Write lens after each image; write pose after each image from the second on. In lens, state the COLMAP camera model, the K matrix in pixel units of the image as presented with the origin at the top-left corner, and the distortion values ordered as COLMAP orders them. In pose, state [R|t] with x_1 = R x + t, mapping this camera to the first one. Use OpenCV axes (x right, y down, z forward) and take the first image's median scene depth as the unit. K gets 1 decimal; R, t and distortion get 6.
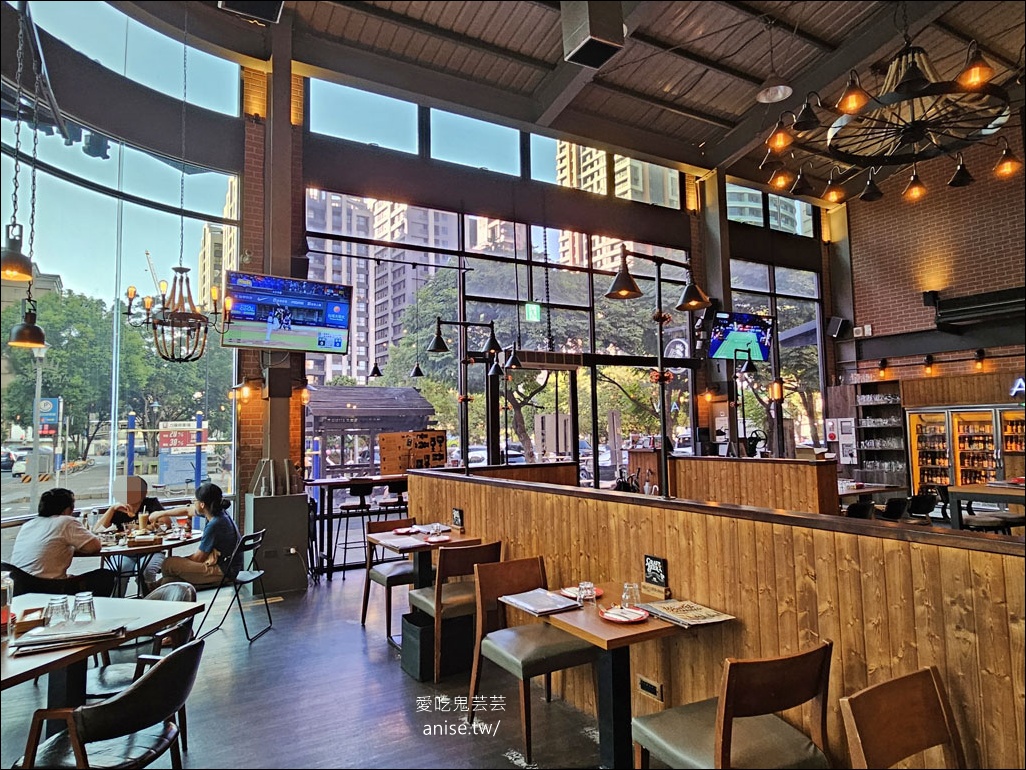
lens RADIAL K [[621.4, 0, 513.0], [0, 621.4, 385.0], [0, 0, 1]] dist [0.002907, -0.000462]
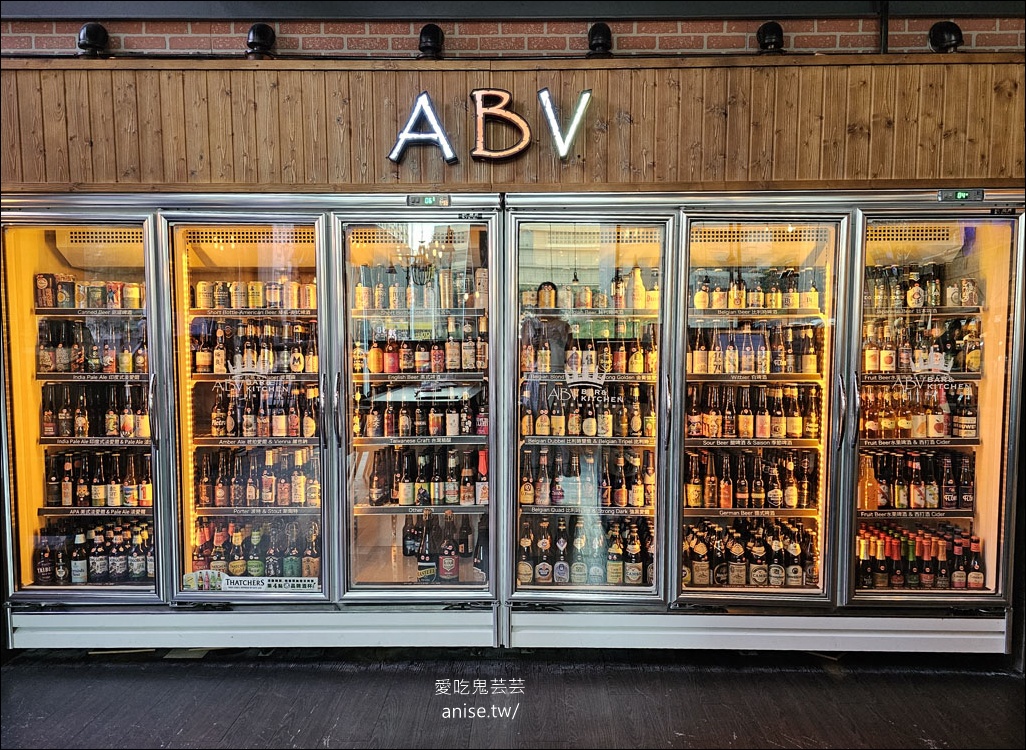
lens RADIAL K [[803.3, 0, 536.3], [0, 803.3, 388.0], [0, 0, 1]] dist [0.047715, -0.003707]
pose [[0.491847, -0.041875, 0.869674, 0.492266], [-0.071142, 0.993570, 0.088075, 0.069243], [-0.867770, -0.105190, 0.485705, 0.709245]]
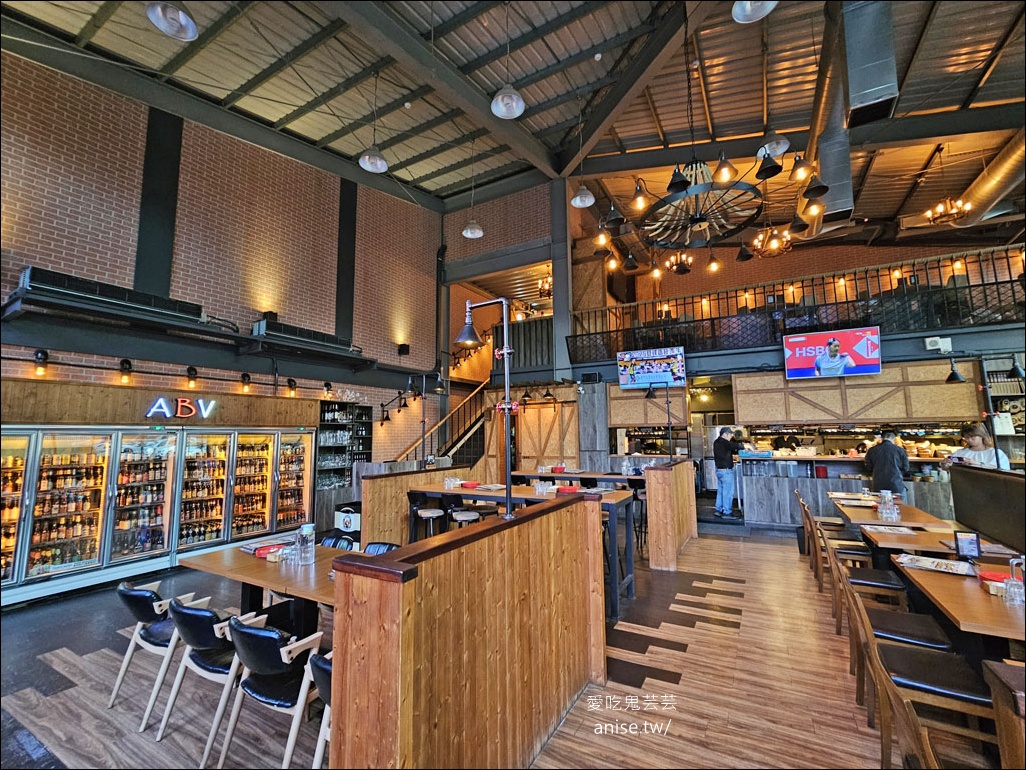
lens RADIAL K [[449.7, 0, 513.0], [0, 449.7, 385.0], [0, 0, 1]] dist [-0.001954, -0.000159]
pose [[-0.505565, 0.121221, 0.854230, 0.026615], [-0.038301, 0.985952, -0.162581, 0.049353], [-0.861938, -0.114913, -0.493820, 0.800736]]
